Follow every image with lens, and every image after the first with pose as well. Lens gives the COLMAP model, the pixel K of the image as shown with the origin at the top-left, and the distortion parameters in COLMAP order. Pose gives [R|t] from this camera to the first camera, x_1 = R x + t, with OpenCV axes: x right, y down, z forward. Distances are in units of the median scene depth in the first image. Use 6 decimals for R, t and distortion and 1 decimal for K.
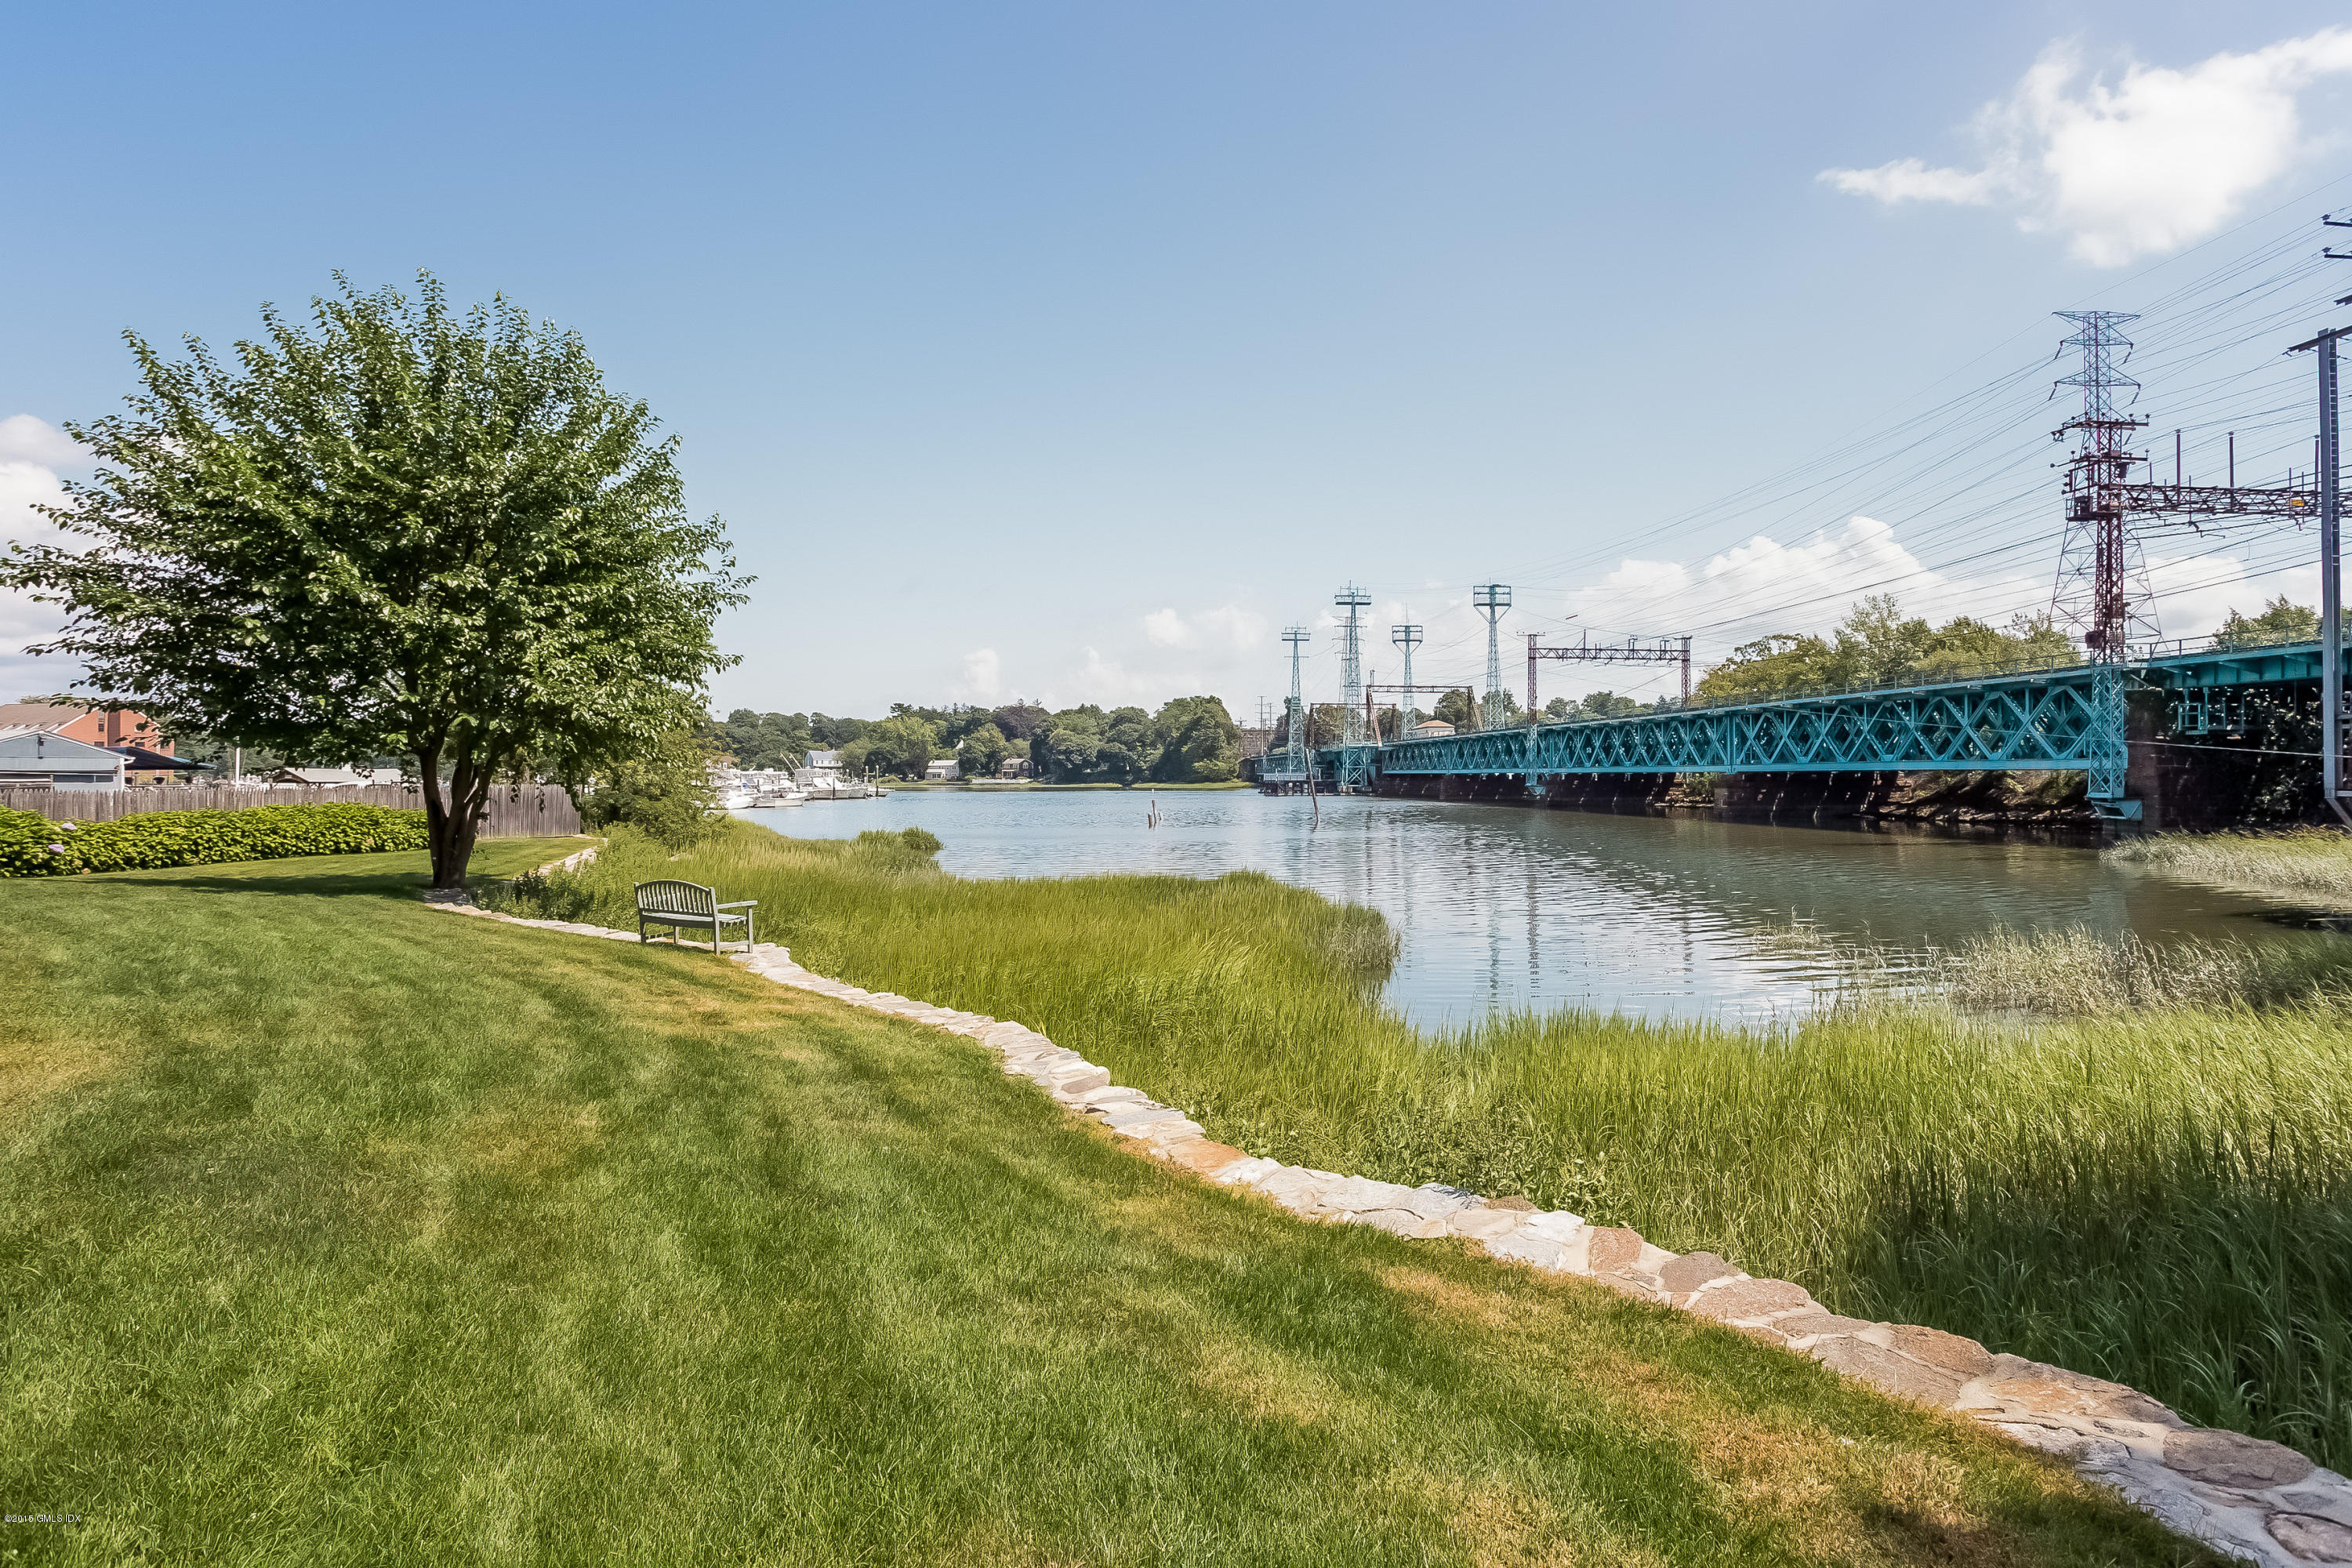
lens RADIAL K [[1085.0, 0, 1189.8], [0, 1085.0, 805.6], [0, 0, 1]] dist [-0.027648, 0.000338]
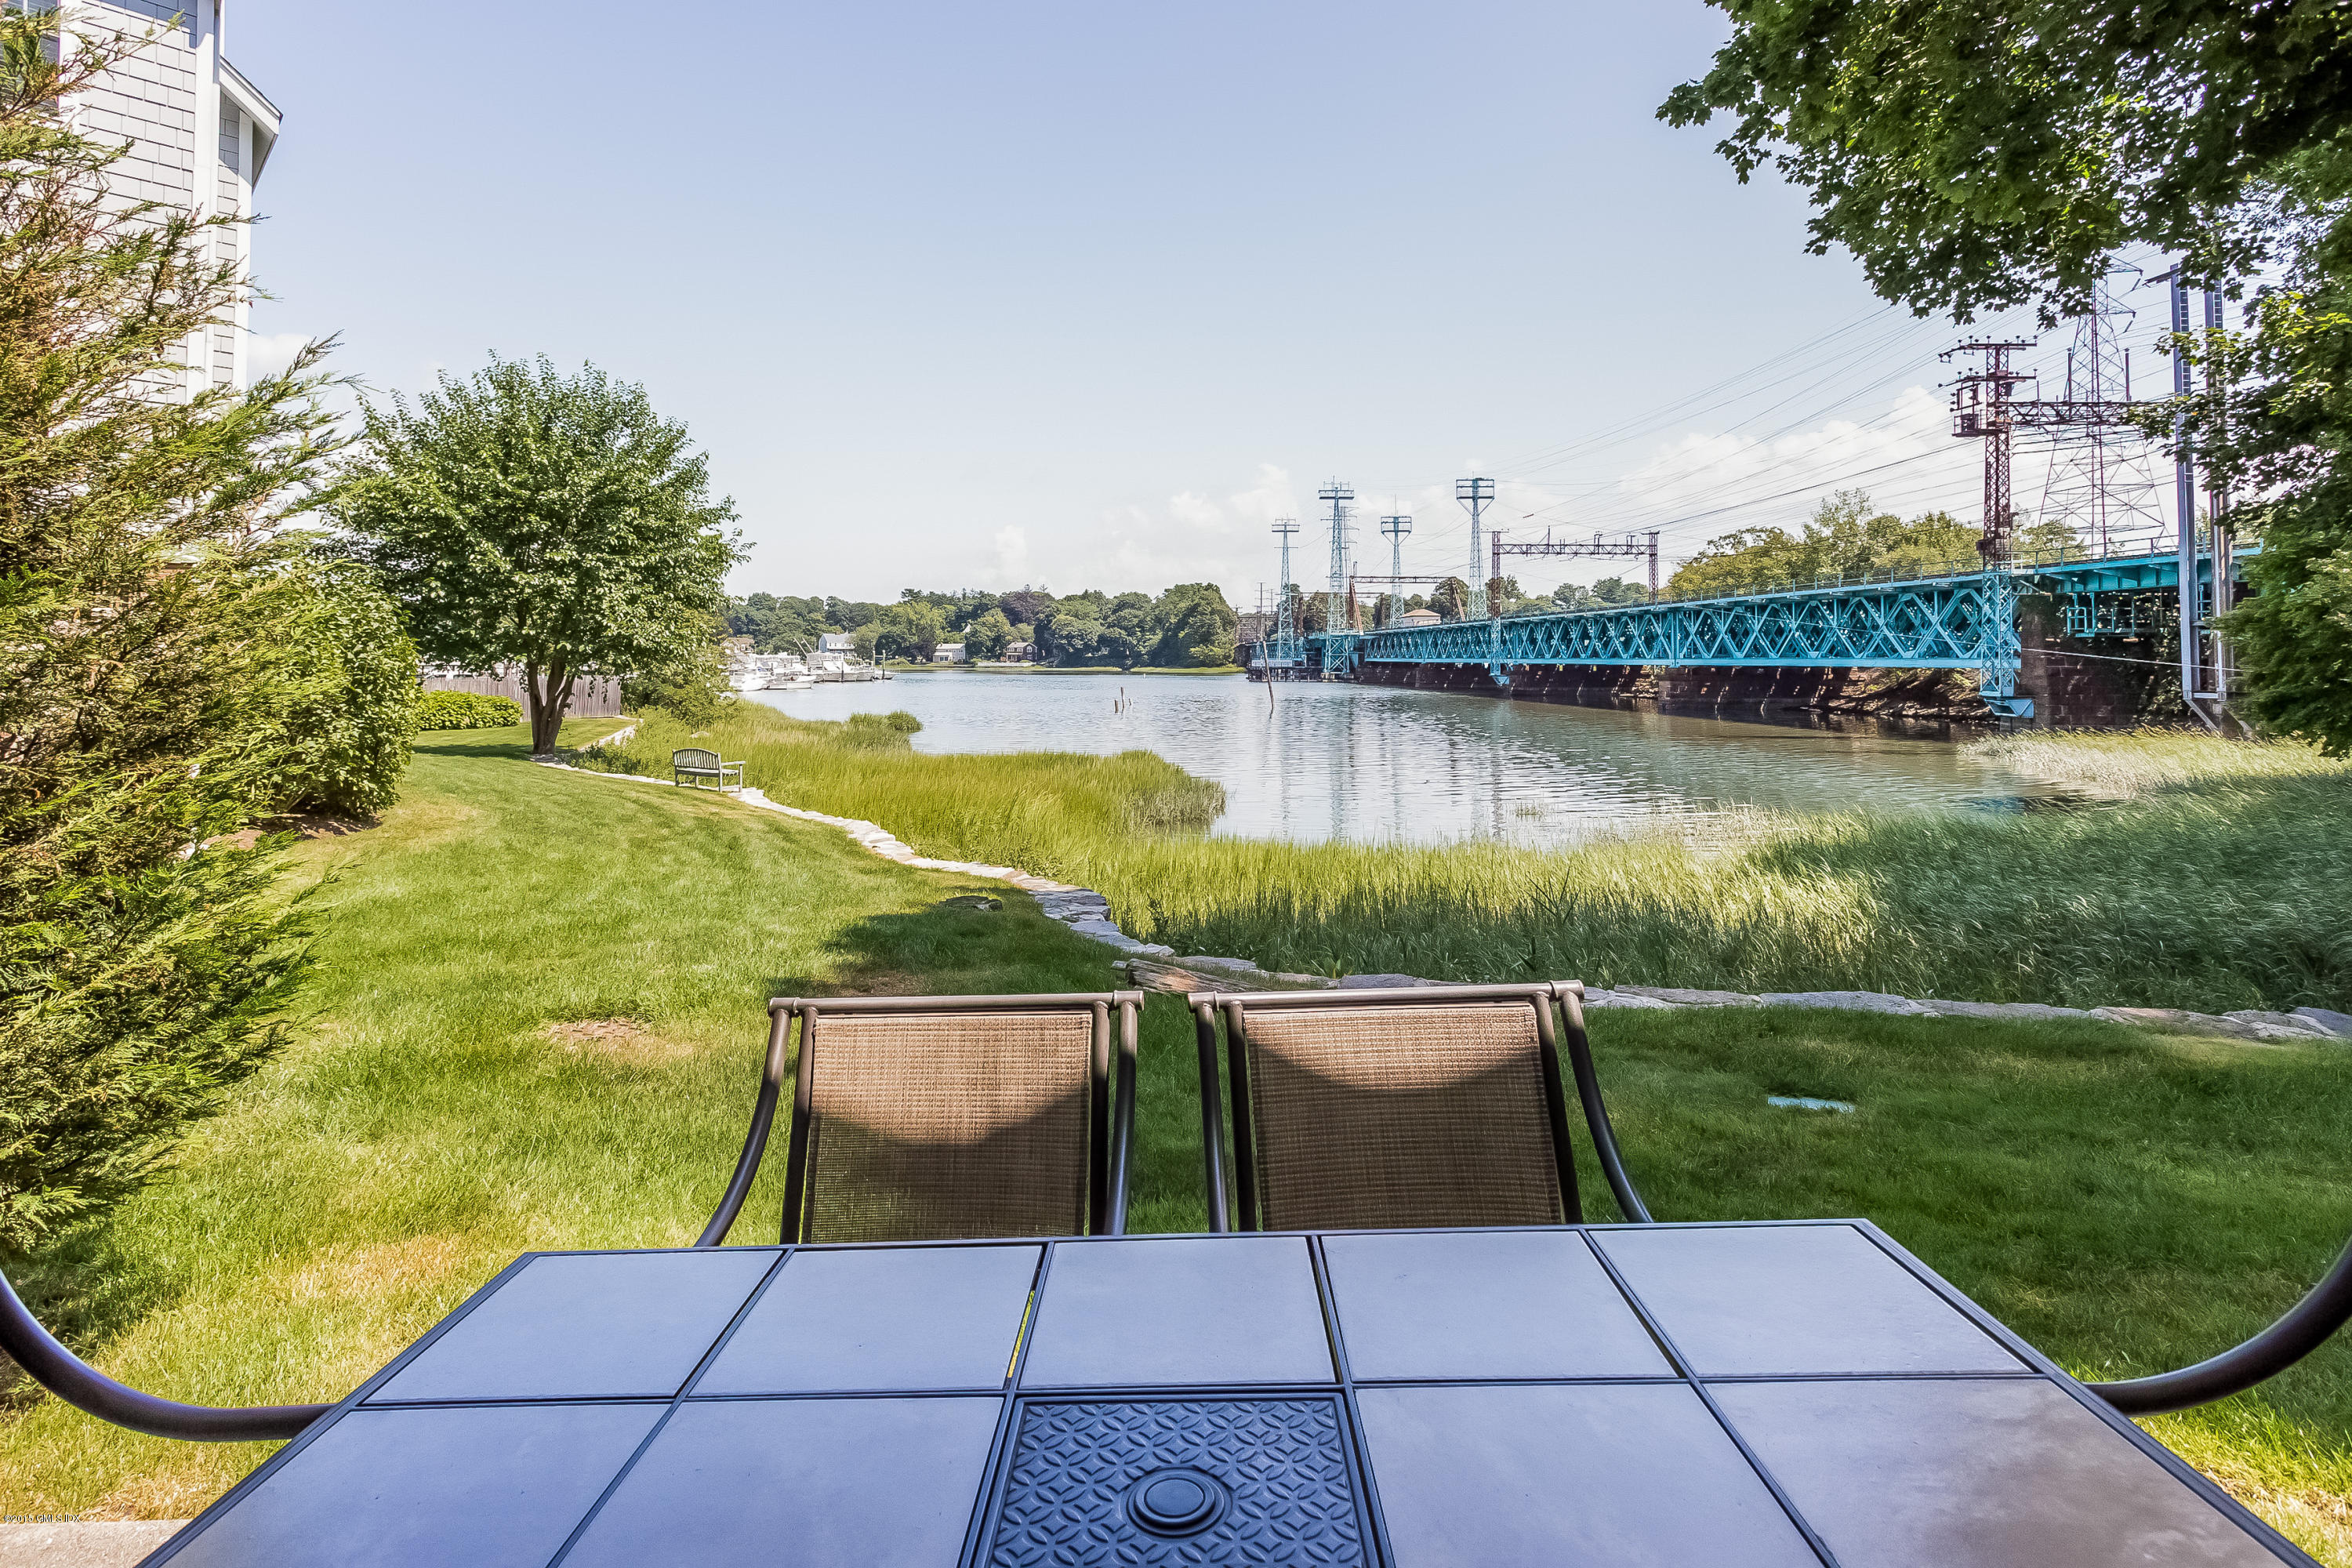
lens RADIAL K [[1144.9, 0, 1151.1], [0, 1144.9, 637.5], [0, 0, 1]] dist [0.026340, -0.012658]
pose [[0.997649, 0.006558, -0.068211, 0.059638], [-0.009419, 0.999086, -0.041705, -0.005804], [0.067875, 0.042250, 0.996799, -0.125335]]
